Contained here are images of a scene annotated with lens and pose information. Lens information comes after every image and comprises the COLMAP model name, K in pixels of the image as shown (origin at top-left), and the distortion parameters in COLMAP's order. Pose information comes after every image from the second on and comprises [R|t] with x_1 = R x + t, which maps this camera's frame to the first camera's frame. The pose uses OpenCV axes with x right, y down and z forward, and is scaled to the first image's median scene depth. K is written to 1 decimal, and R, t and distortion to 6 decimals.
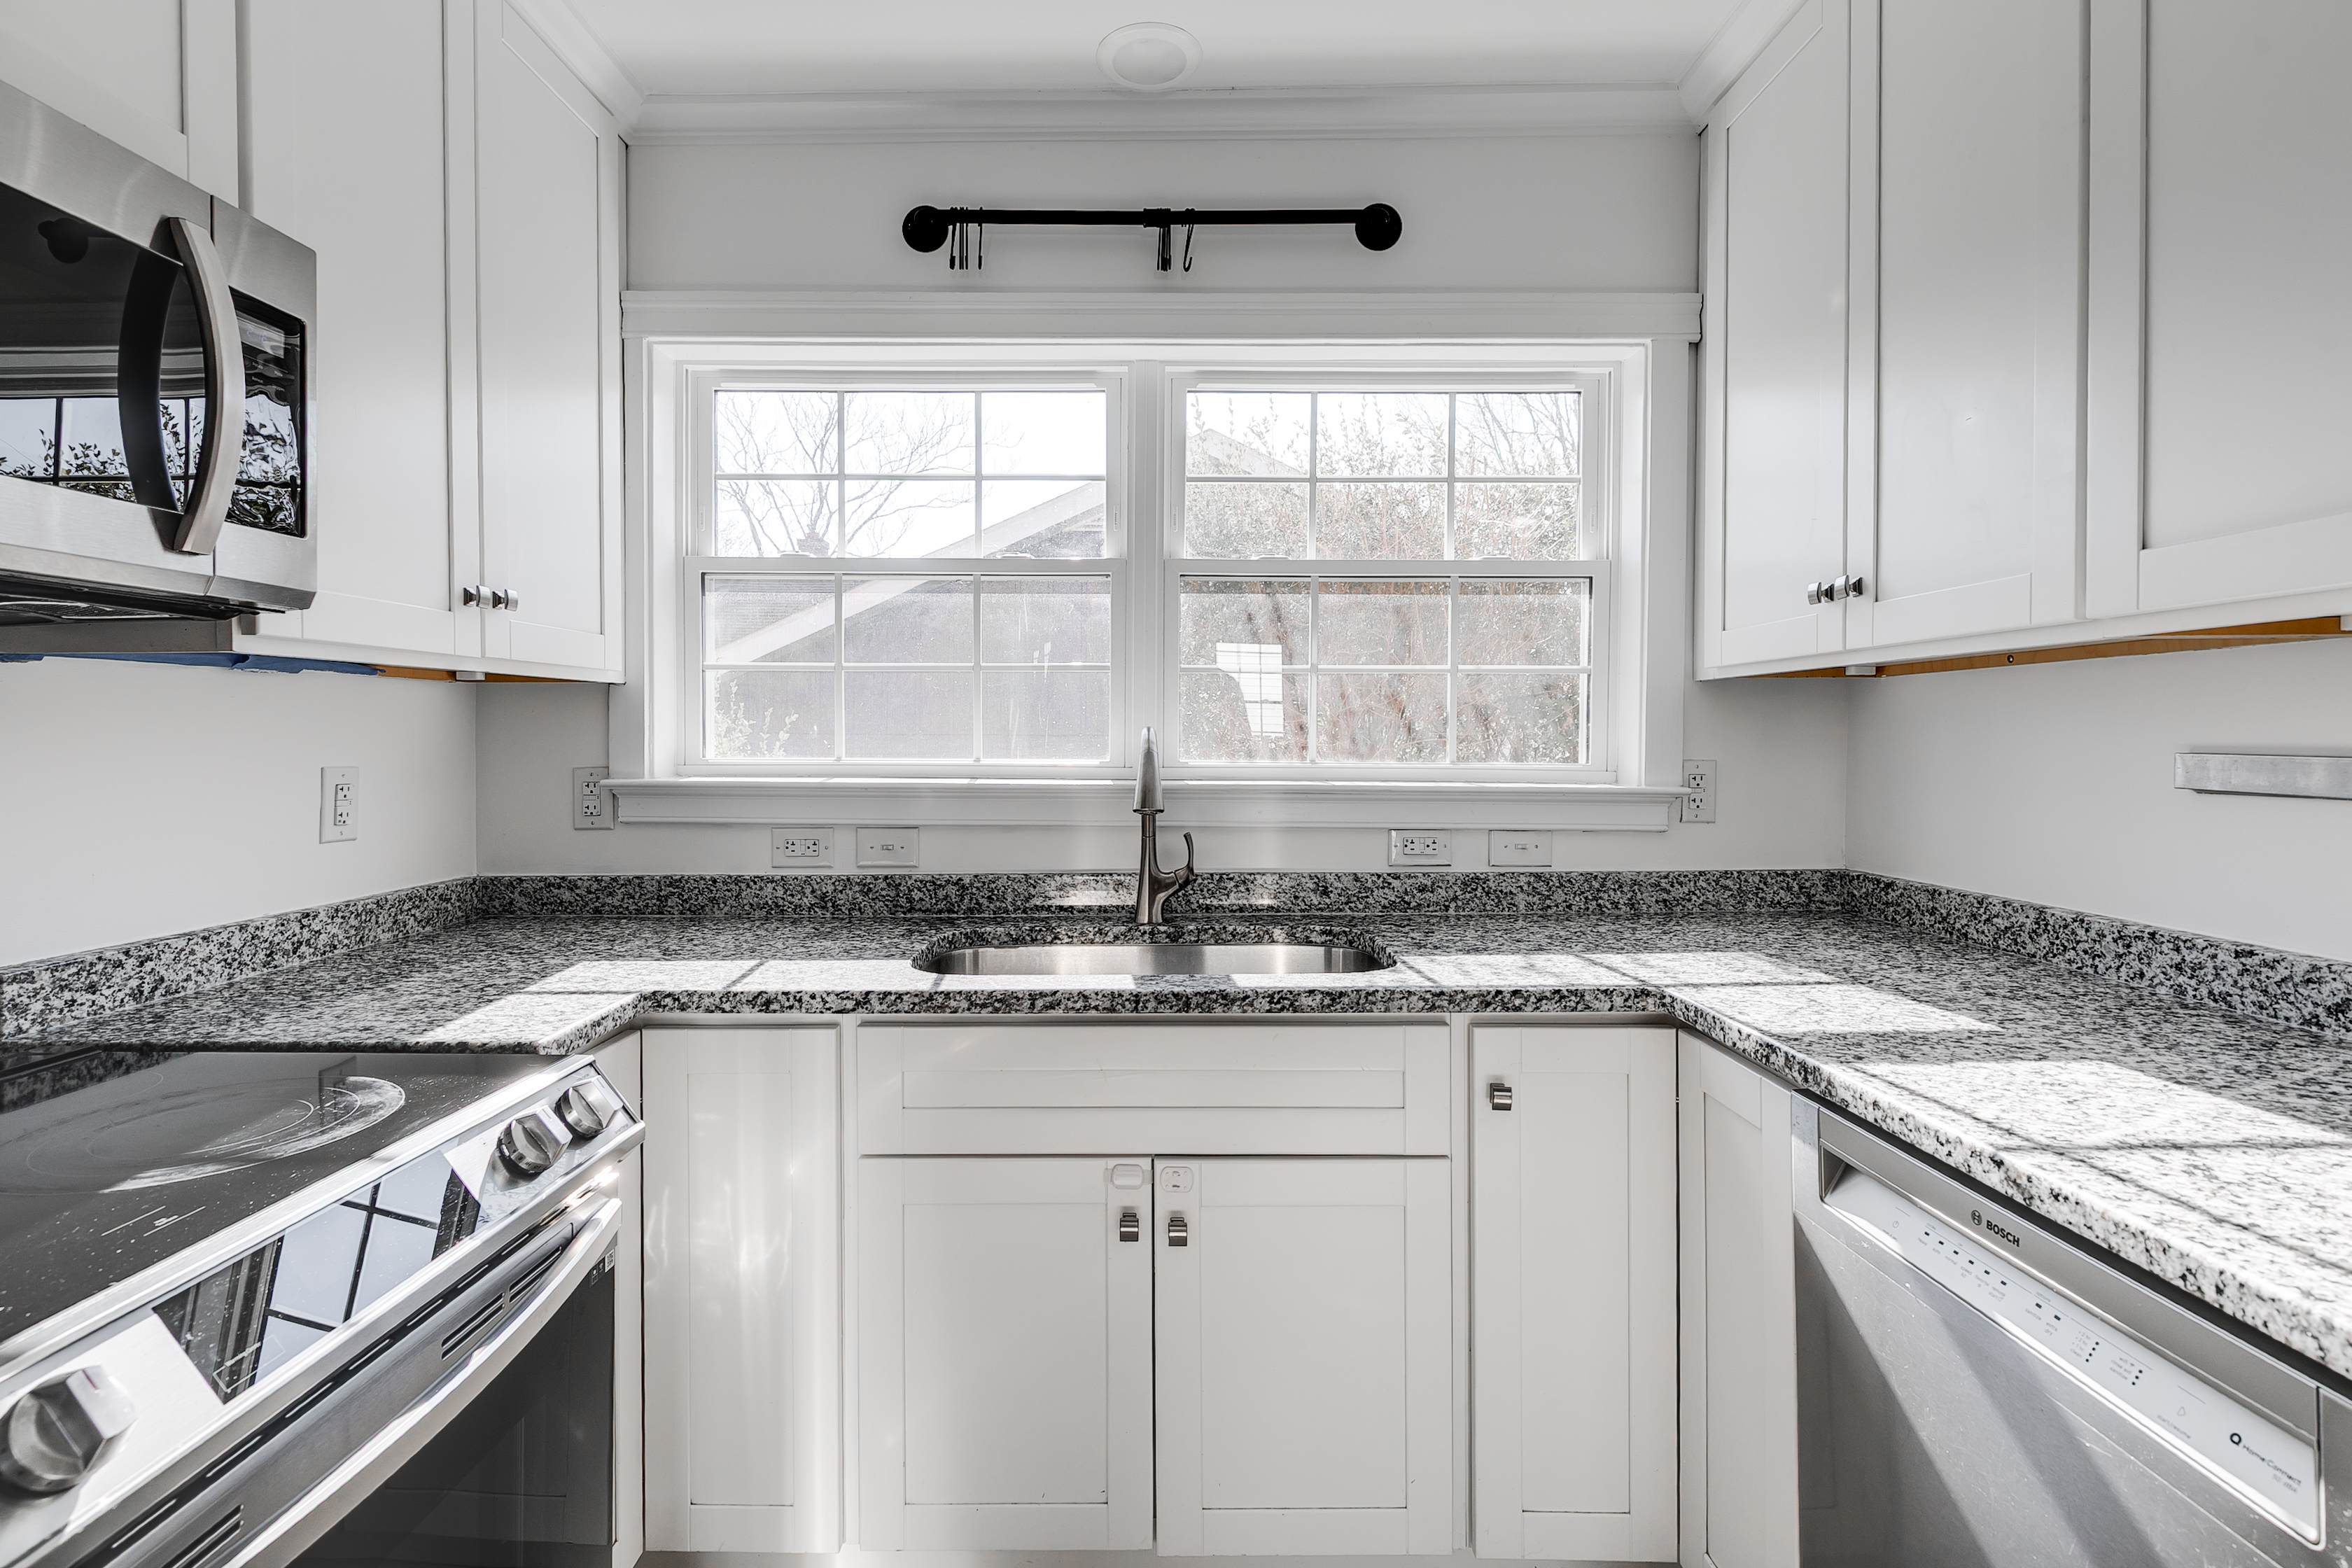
lens RADIAL K [[1064.4, 0, 1130.5], [0, 1064.4, 743.5], [0, 0, 1]] dist [0.008780, -0.000565]
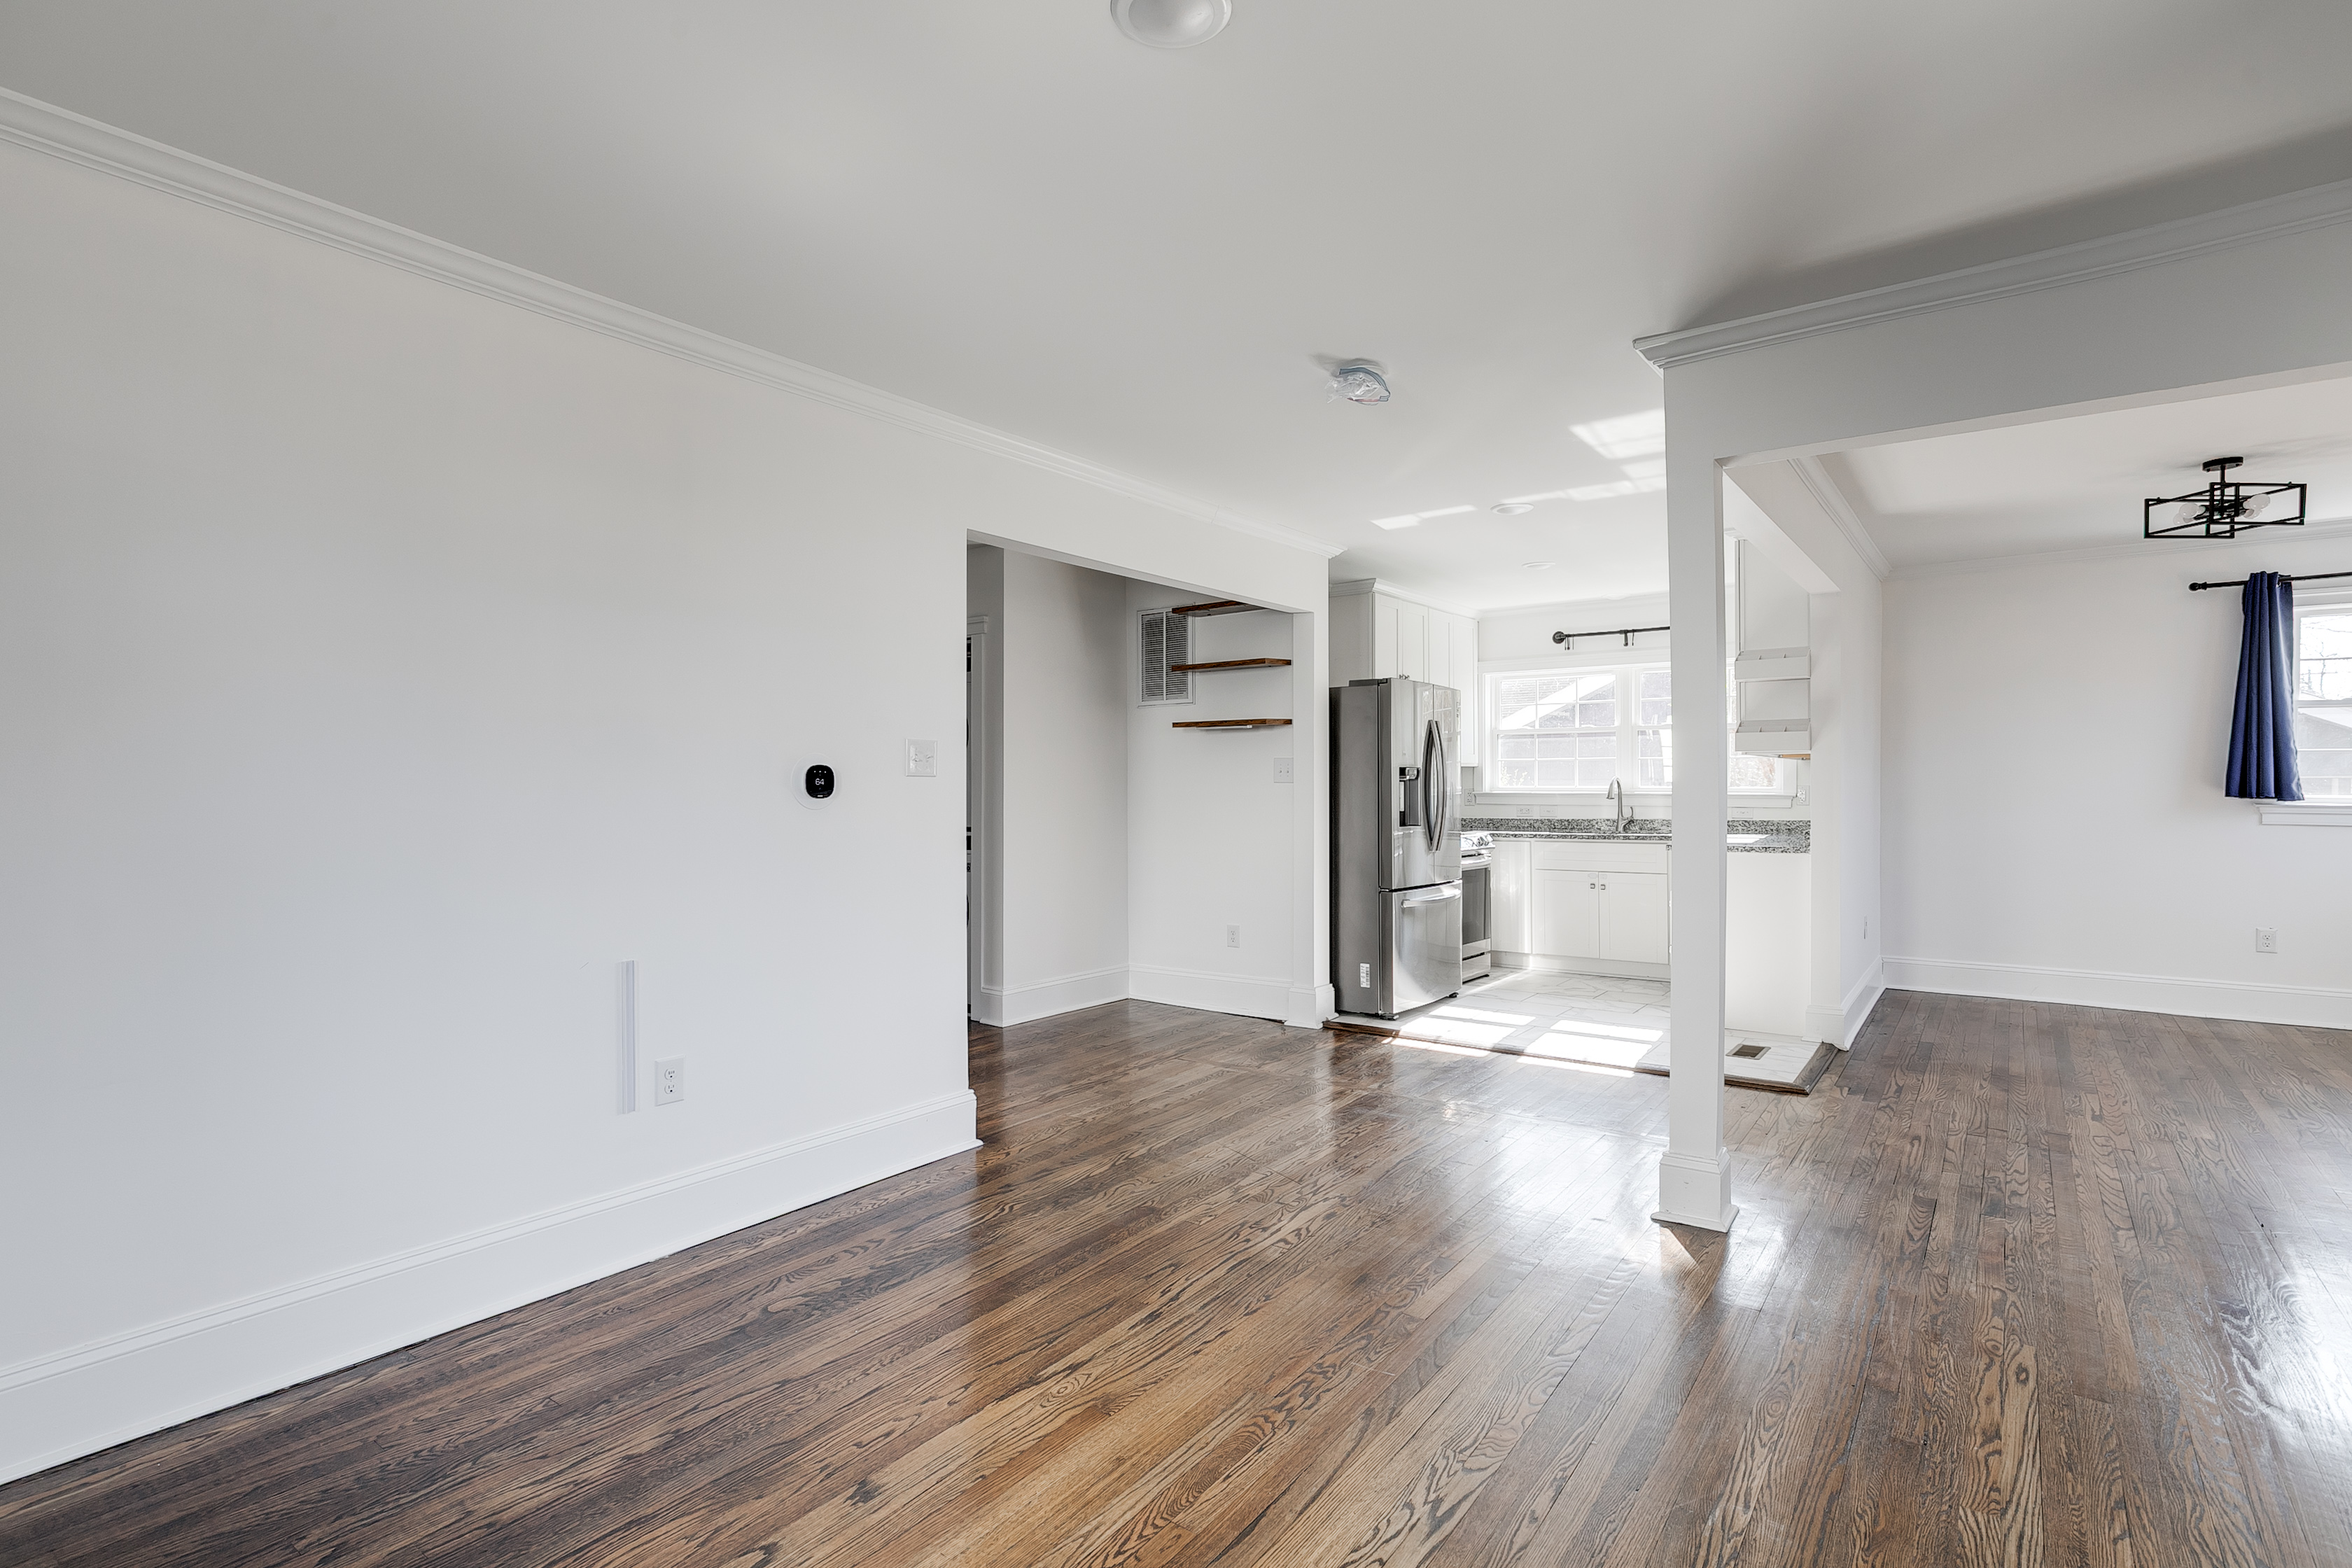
lens RADIAL K [[1145.0, 0, 1194.3], [0, 1145.0, 779.0], [0, 0, 1]] dist [0.026338, -0.000214]
pose [[0.820805, -0.006852, -0.571168, 1.032554], [0.001537, 0.999951, -0.009788, 0.027813], [0.571207, 0.007156, 0.820775, -2.942645]]
